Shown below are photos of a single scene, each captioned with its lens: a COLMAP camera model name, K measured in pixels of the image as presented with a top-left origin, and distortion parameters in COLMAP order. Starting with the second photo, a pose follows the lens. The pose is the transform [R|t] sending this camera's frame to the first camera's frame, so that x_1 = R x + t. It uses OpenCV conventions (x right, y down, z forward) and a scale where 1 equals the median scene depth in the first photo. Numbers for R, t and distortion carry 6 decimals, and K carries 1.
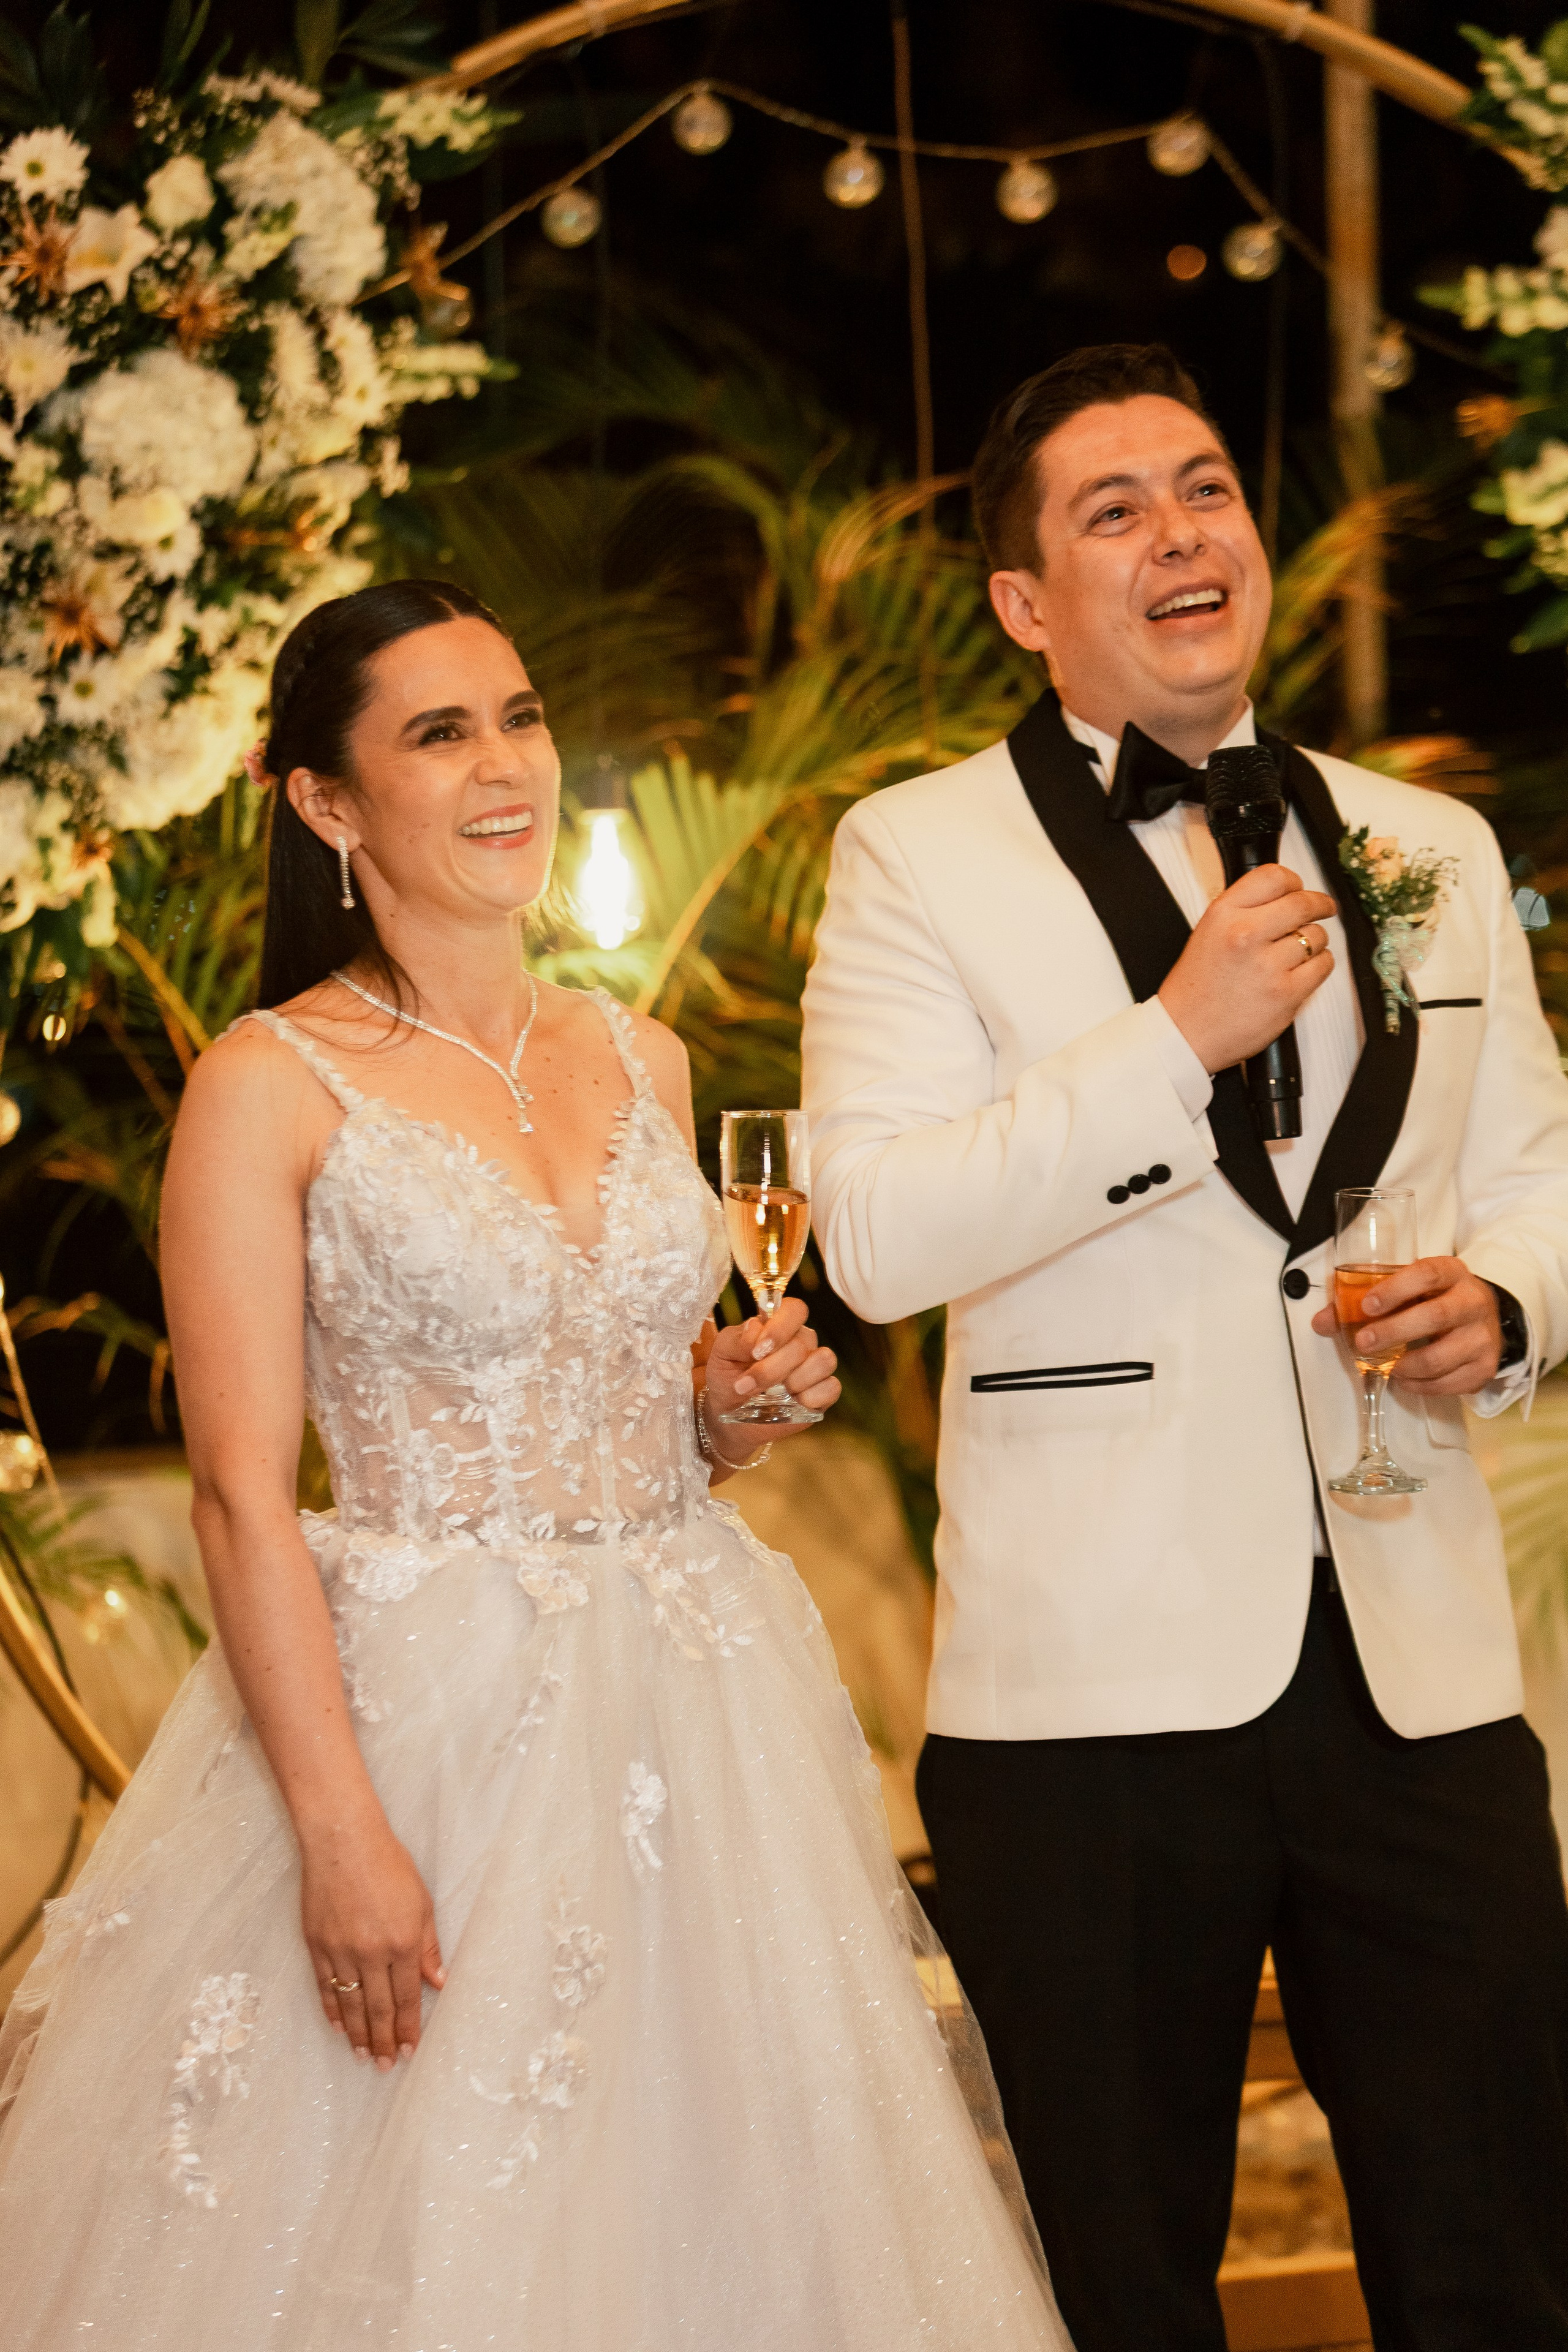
lens RADIAL K [[7016.9, 0, 819.4], [0, 7016.9, 1236.5], [0, 0, 1]] dist [0.054860, 0.000000]
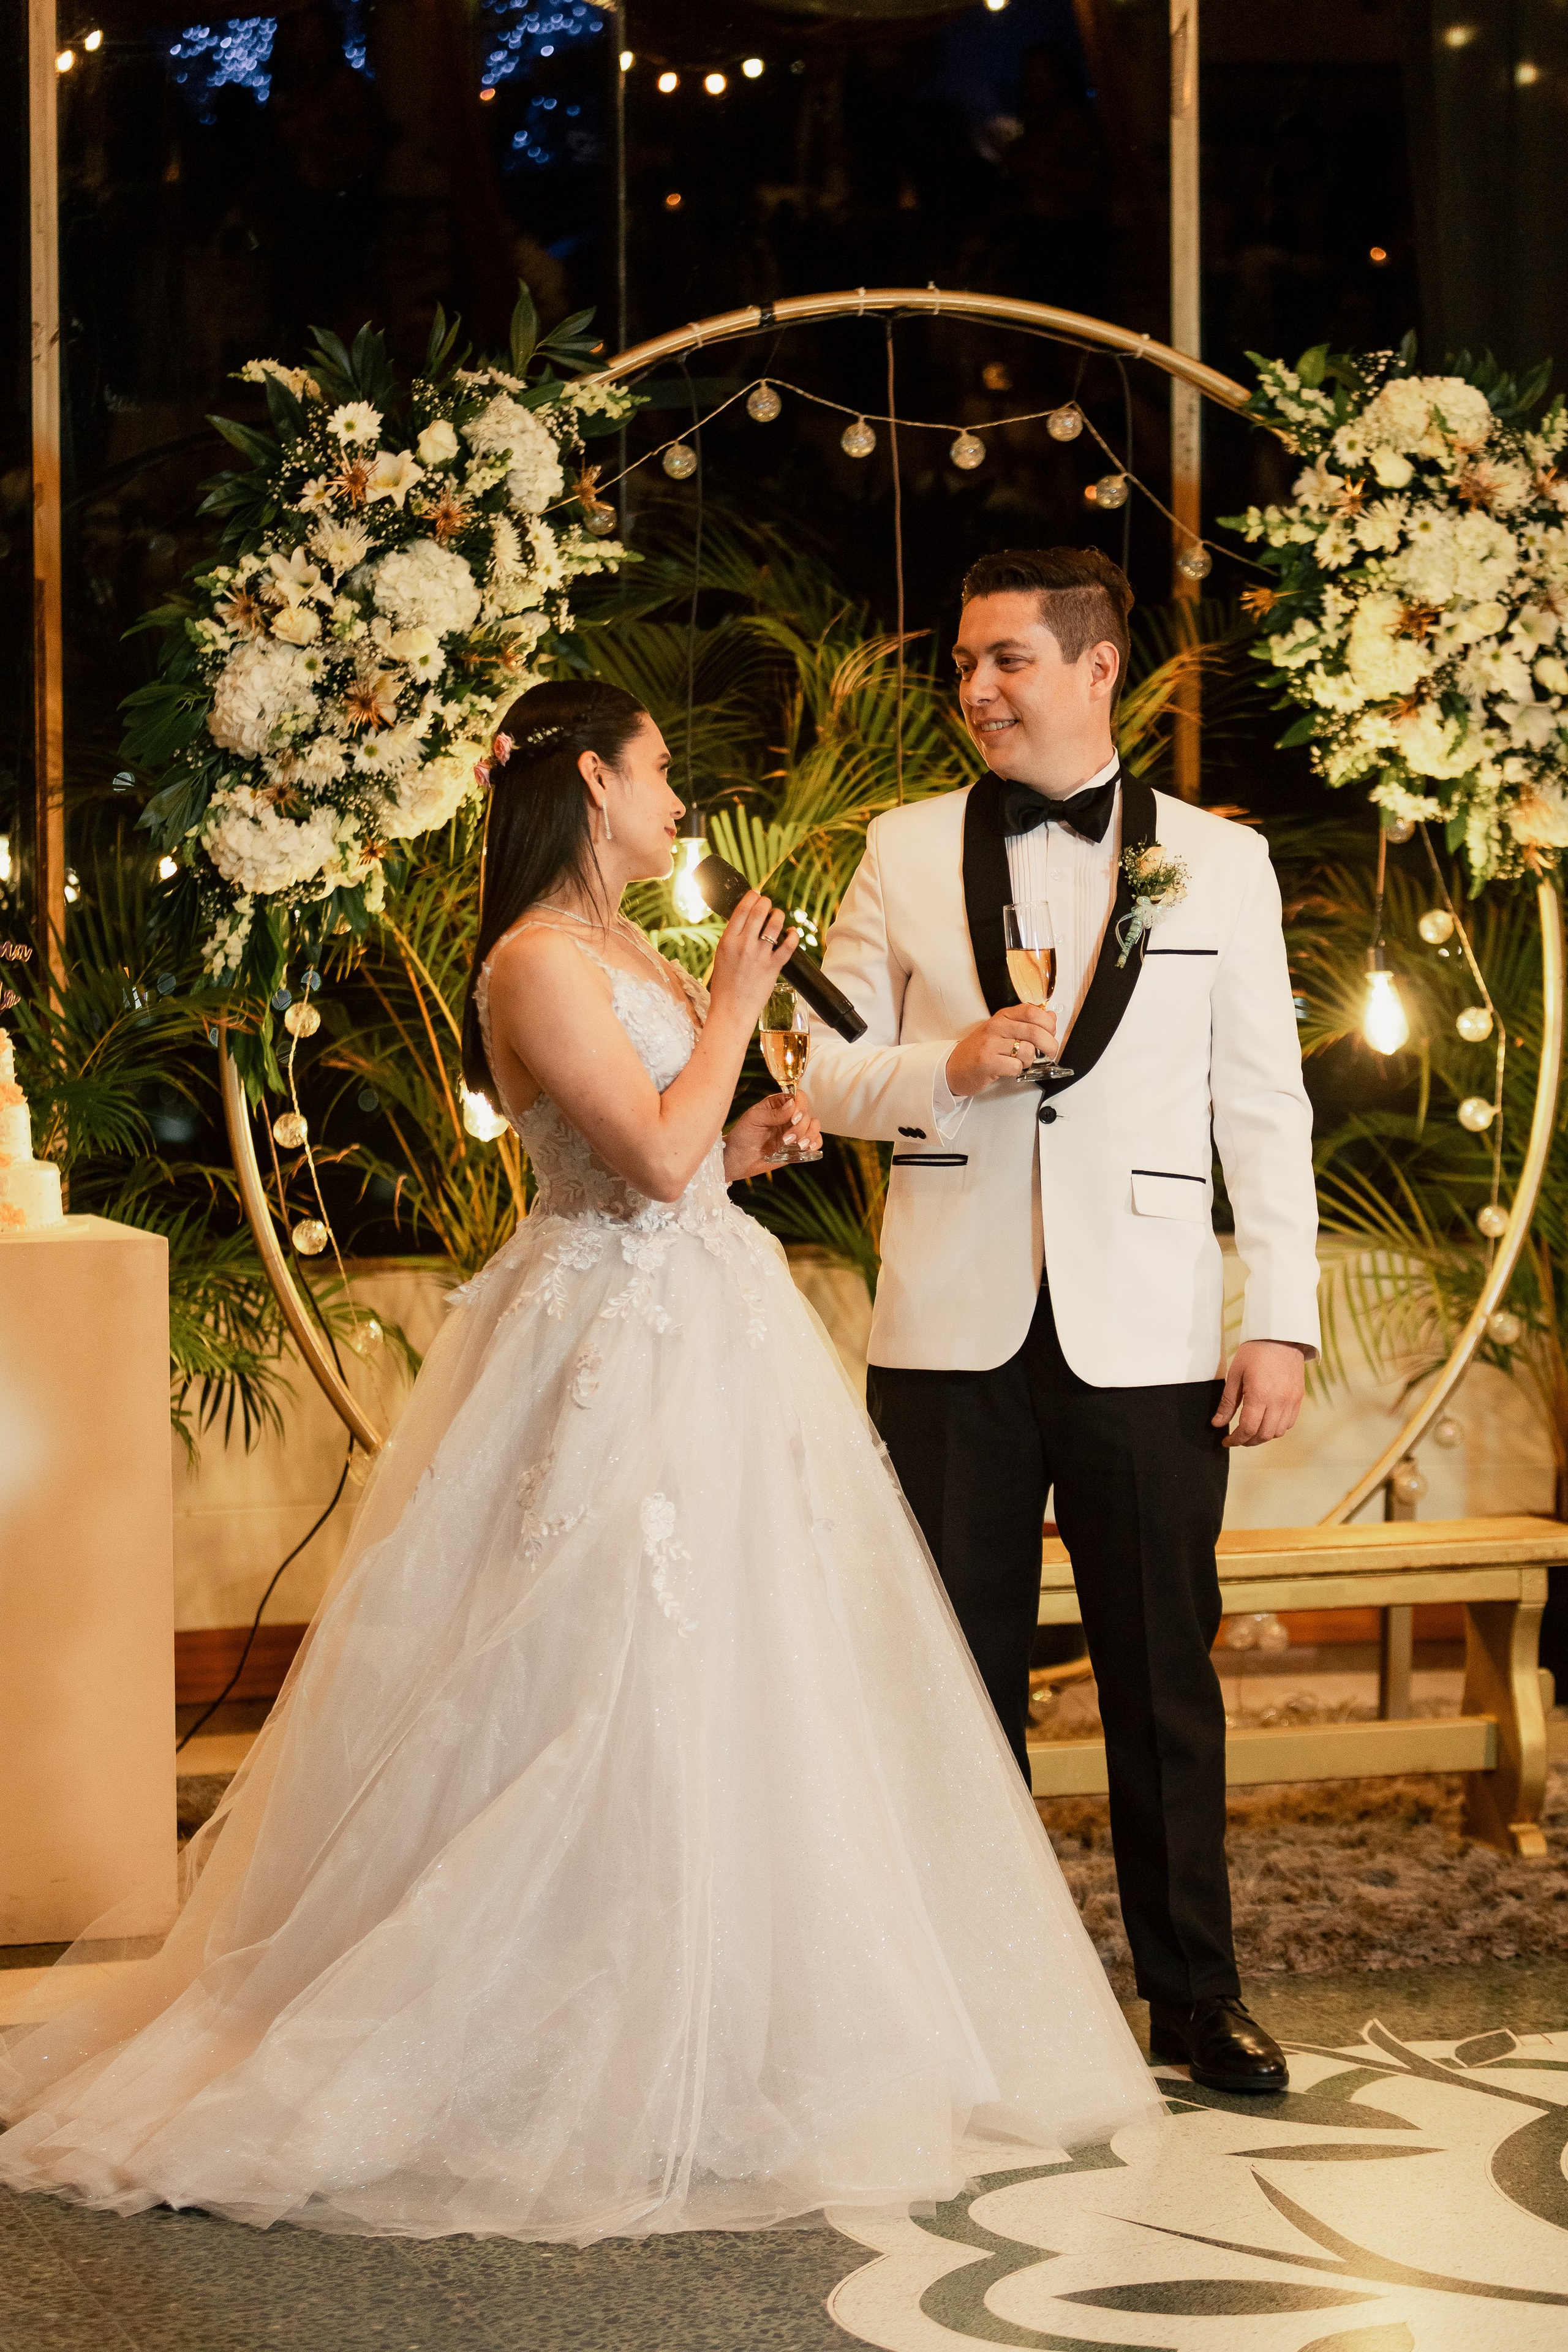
lens RADIAL K [[5507.5, 0, 780.1], [0, 5507.5, 1183.4], [0, 0, 1]] dist [0.067632, 0.000000]
pose [[0.999745, 0.021243, -0.007712, 0.000243], [-0.021317, 0.999726, -0.009682, 0.030318], [0.007504, 0.009844, 0.999923, -0.250223]]
